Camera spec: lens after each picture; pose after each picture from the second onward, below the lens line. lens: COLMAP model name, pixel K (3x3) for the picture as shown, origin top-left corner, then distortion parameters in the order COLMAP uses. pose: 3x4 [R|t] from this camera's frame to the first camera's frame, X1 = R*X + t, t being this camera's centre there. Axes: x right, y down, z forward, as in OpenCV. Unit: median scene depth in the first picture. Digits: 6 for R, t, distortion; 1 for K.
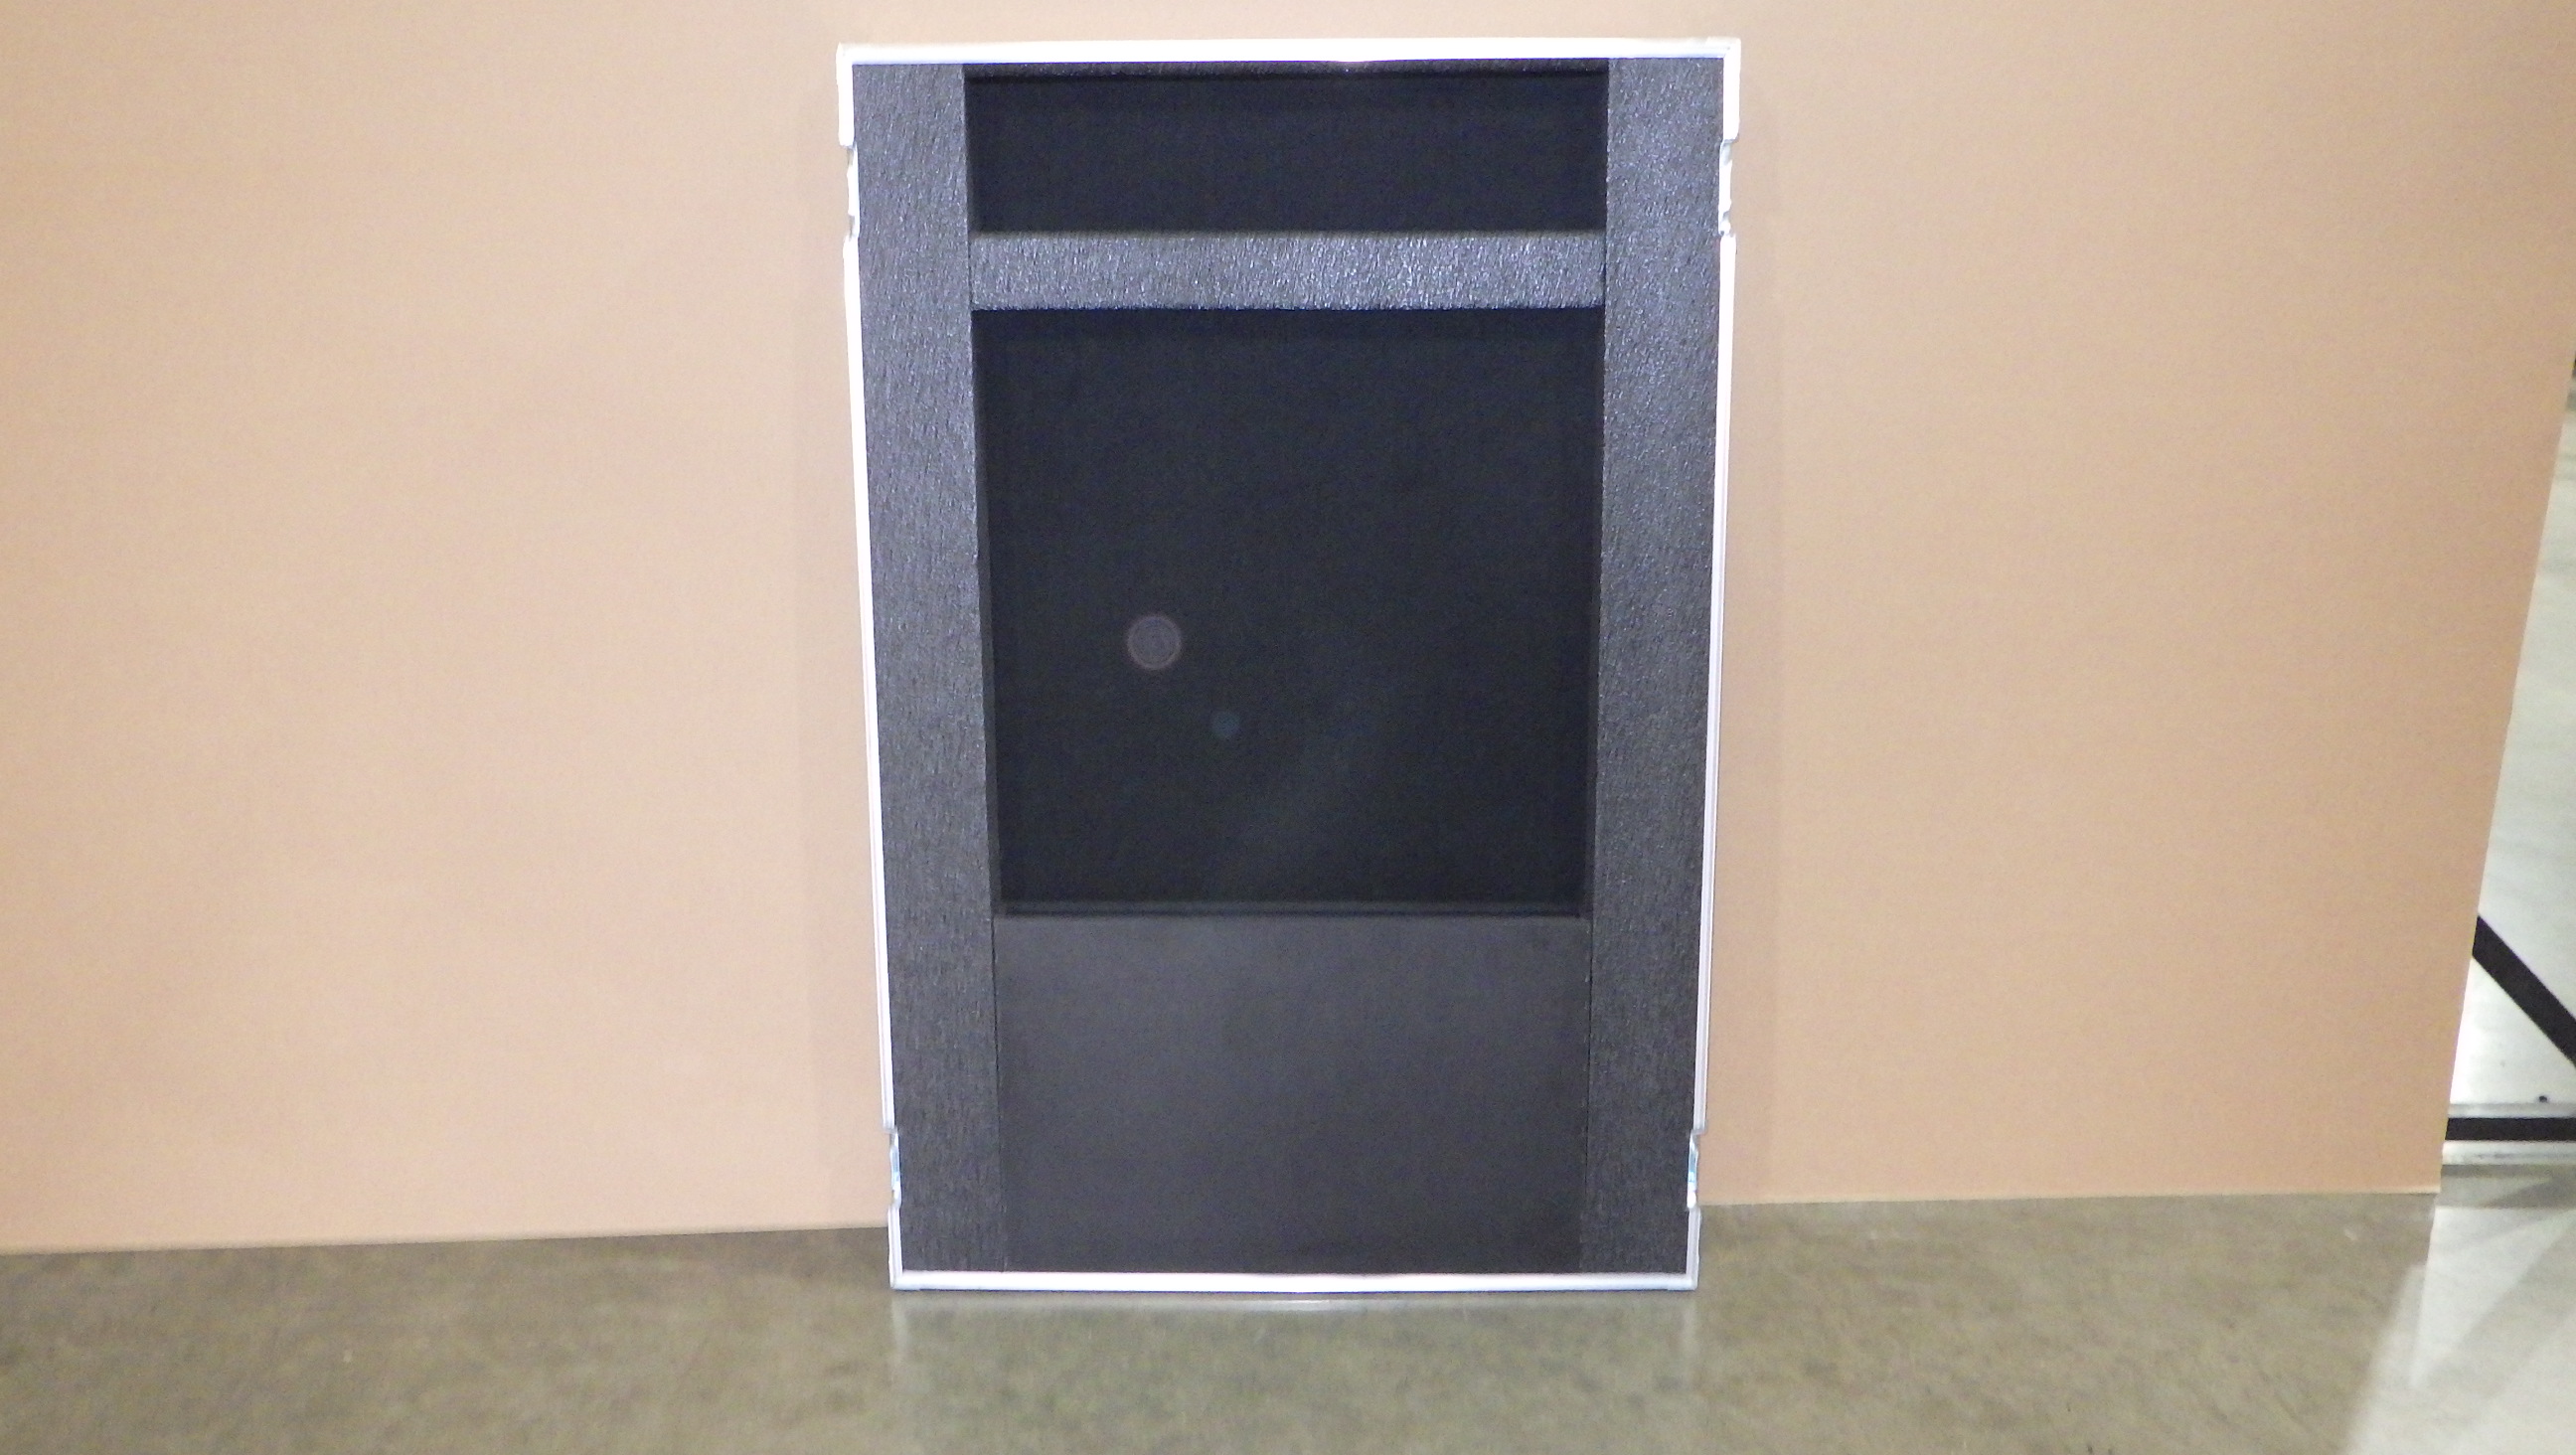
lens RADIAL K [[2181.5, 0, 1288.0], [0, 2181.5, 727.5], [0, 0, 1]] dist [0.002719, 0.002080]
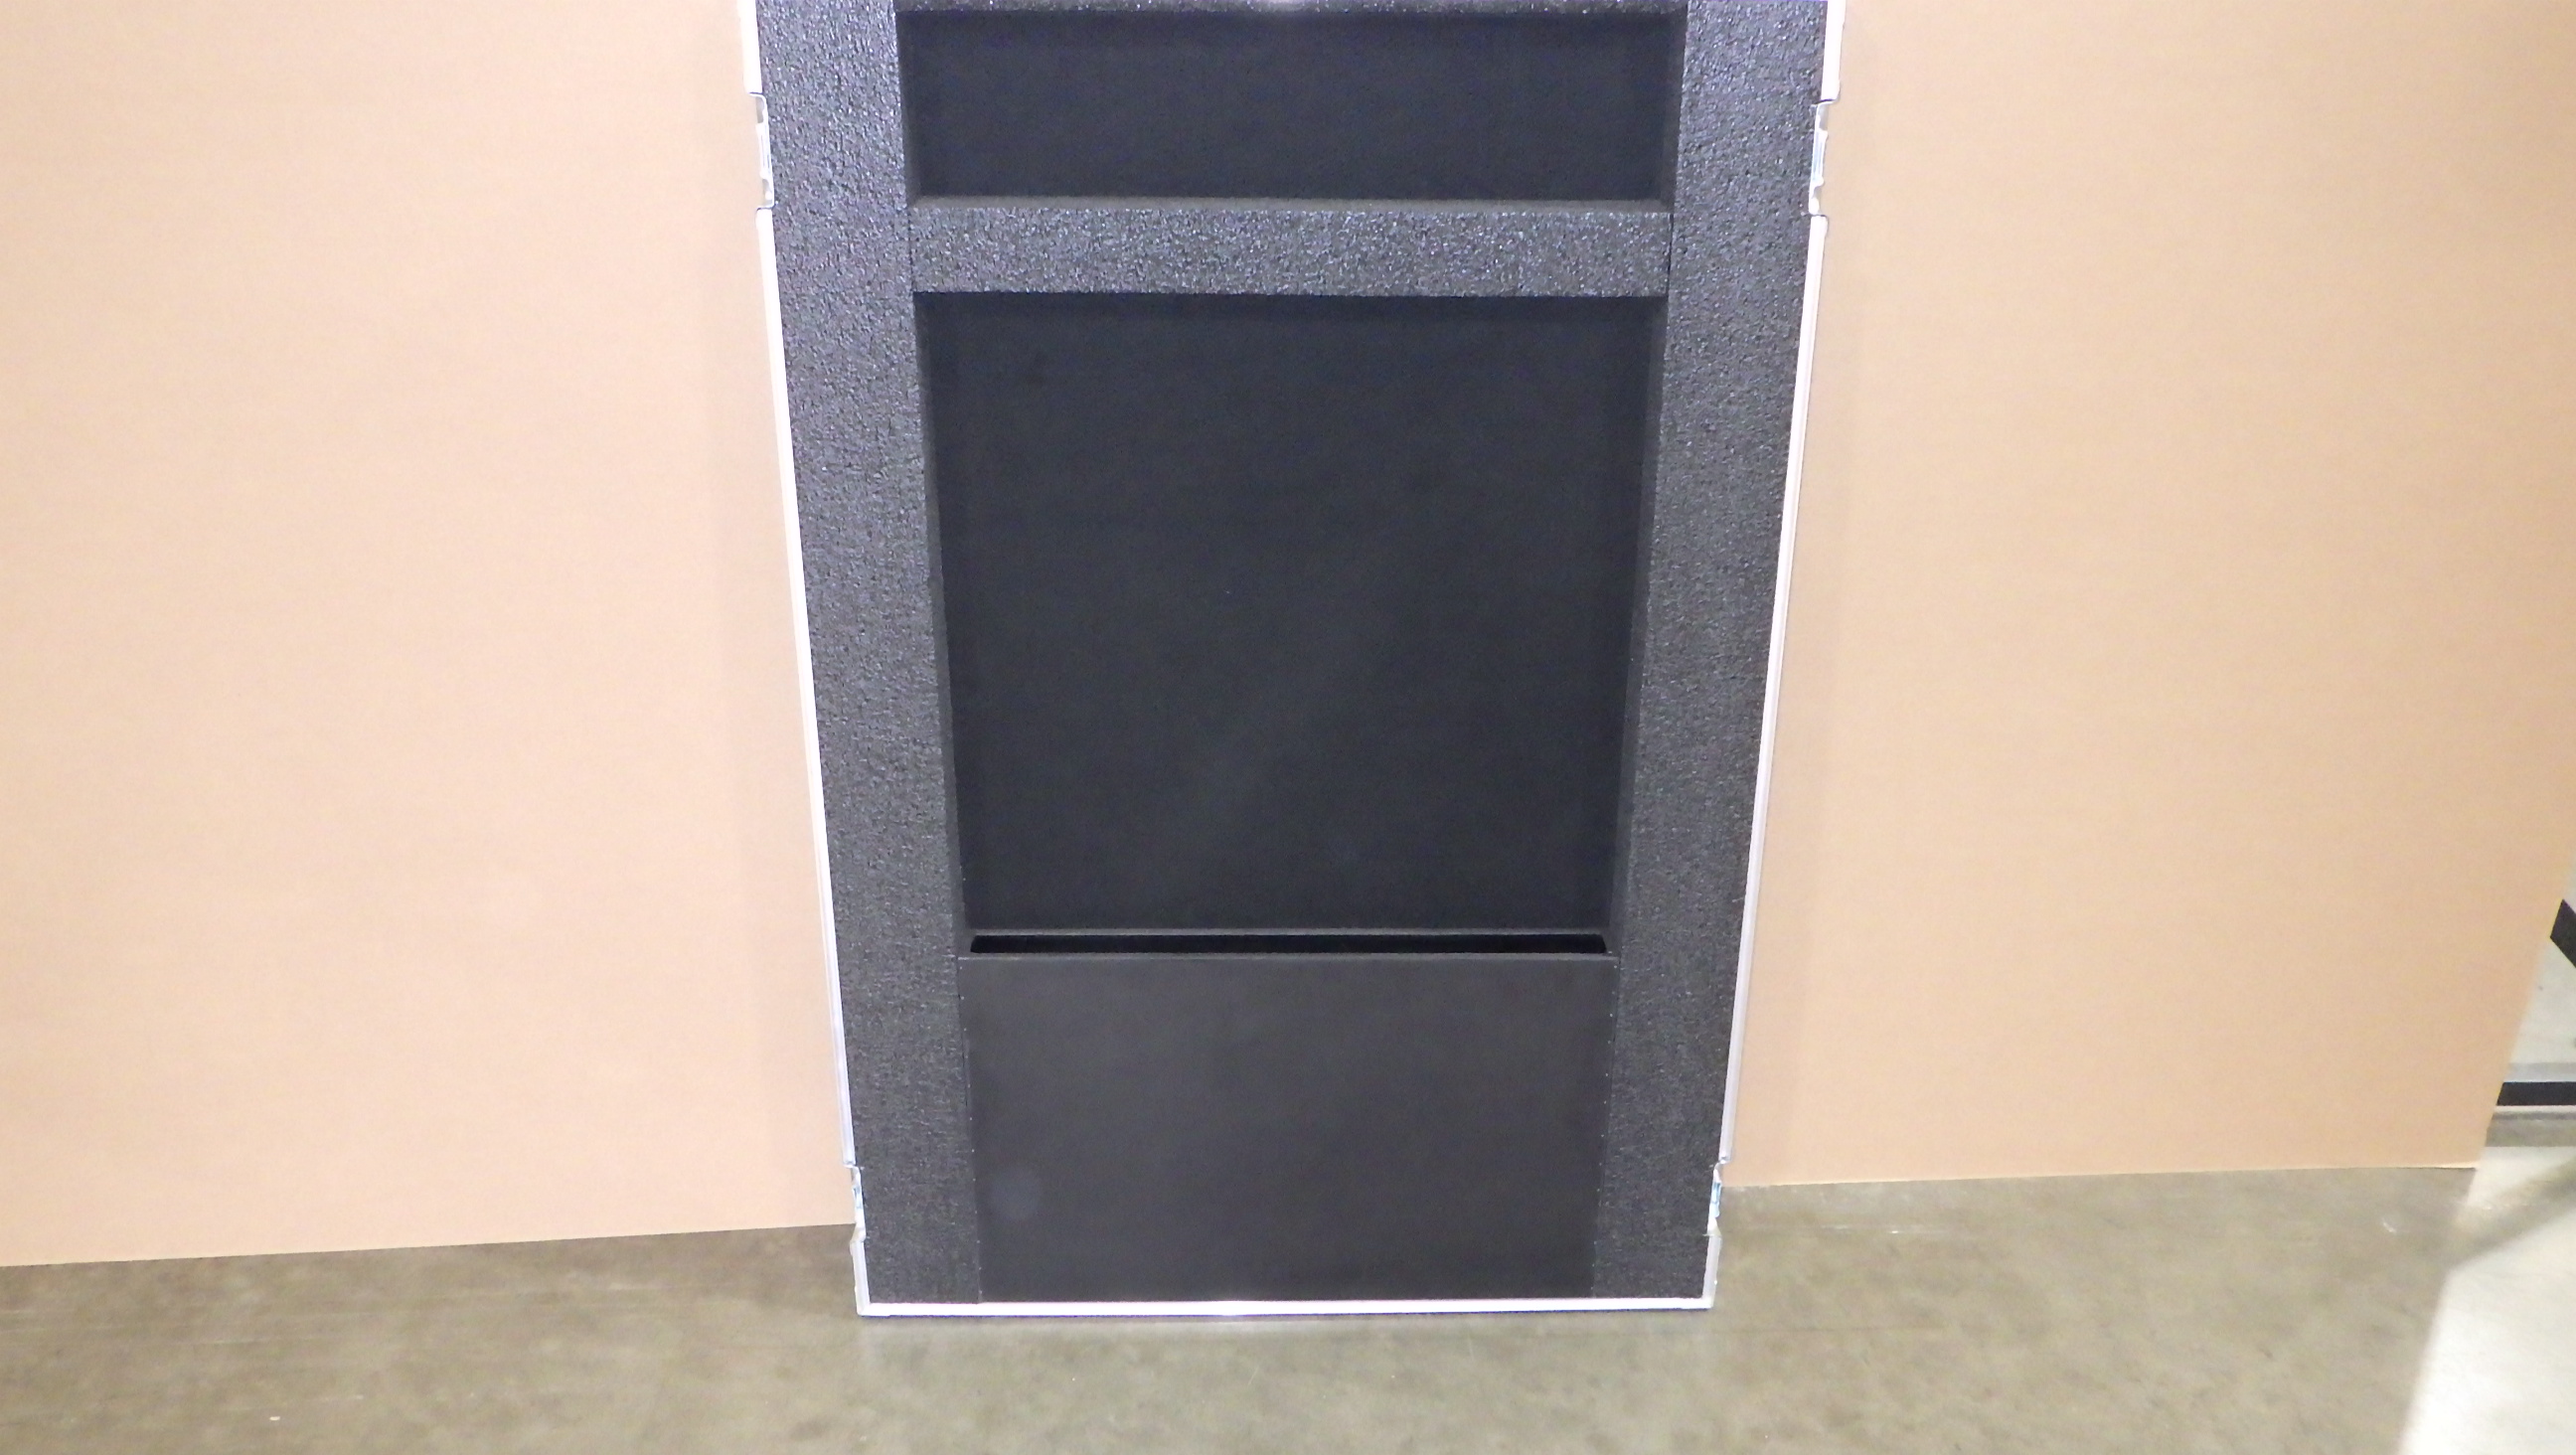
lens RADIAL K [[2181.5, 0, 1288.0], [0, 2181.5, 727.5], [0, 0, 1]] dist [0.002719, 0.002080]
pose [[0.999424, -0.003930, 0.033711, -0.029320], [-0.003207, 0.977895, 0.209073, -0.195305], [-0.033788, -0.209060, 0.977319, 0.137172]]
